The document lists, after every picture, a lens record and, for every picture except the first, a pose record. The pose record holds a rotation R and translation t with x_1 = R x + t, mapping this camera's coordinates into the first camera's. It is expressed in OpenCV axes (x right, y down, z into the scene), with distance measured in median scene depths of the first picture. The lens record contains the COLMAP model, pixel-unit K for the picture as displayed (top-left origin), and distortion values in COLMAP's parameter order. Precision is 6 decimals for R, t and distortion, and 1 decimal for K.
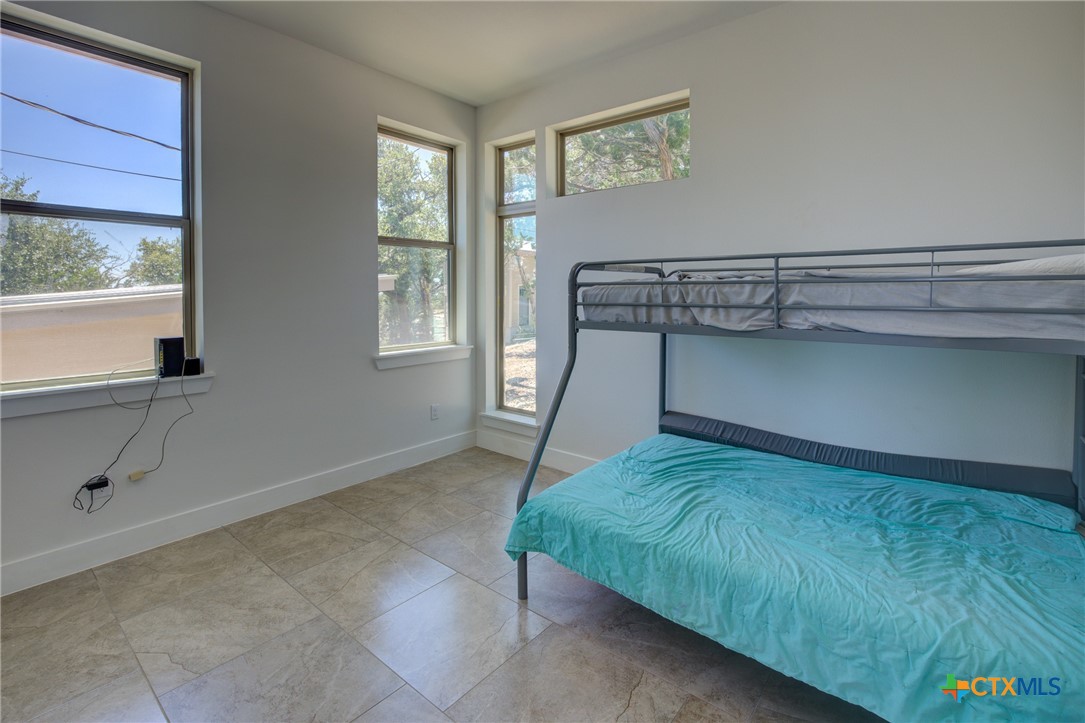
lens RADIAL K [[496.5, 0, 541.7], [0, 496.5, 318.8], [0, 0, 1]] dist [-0.001796, -0.000018]
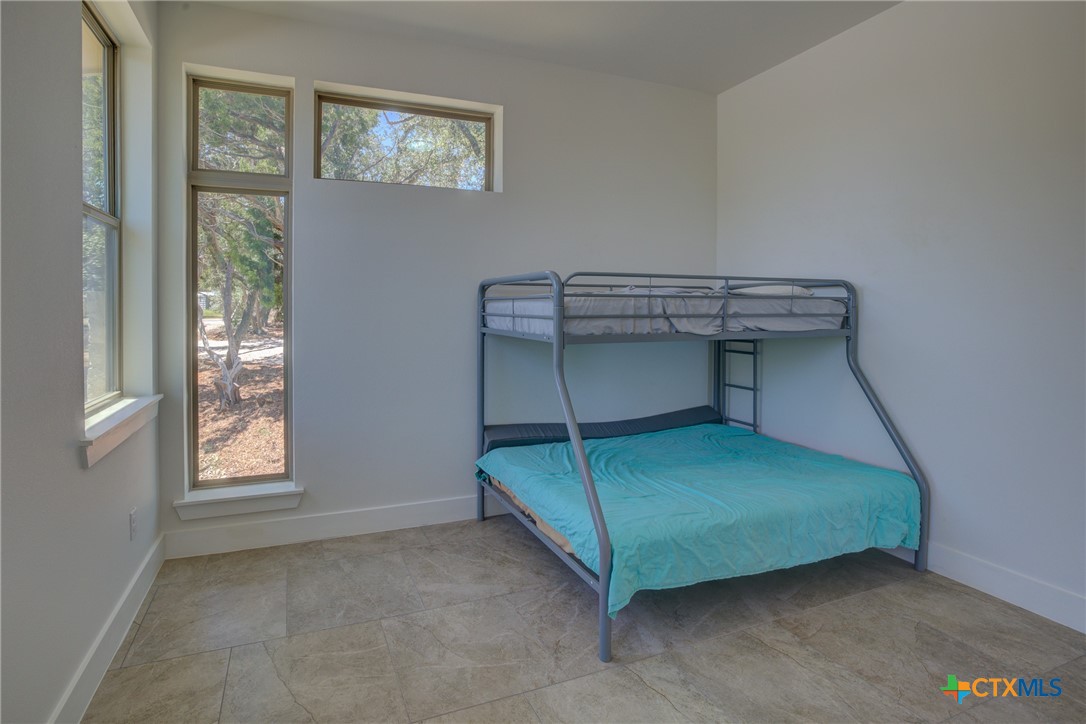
lens RADIAL K [[482.4, 0, 543.0], [0, 482.4, 315.3], [0, 0, 1]] dist [-0.021251, 0.000091]
pose [[0.523263, -0.016041, 0.852020, -0.786152], [0.043449, 0.999025, -0.007875, -0.031081], [-0.851063, 0.041140, 0.523449, 0.633372]]
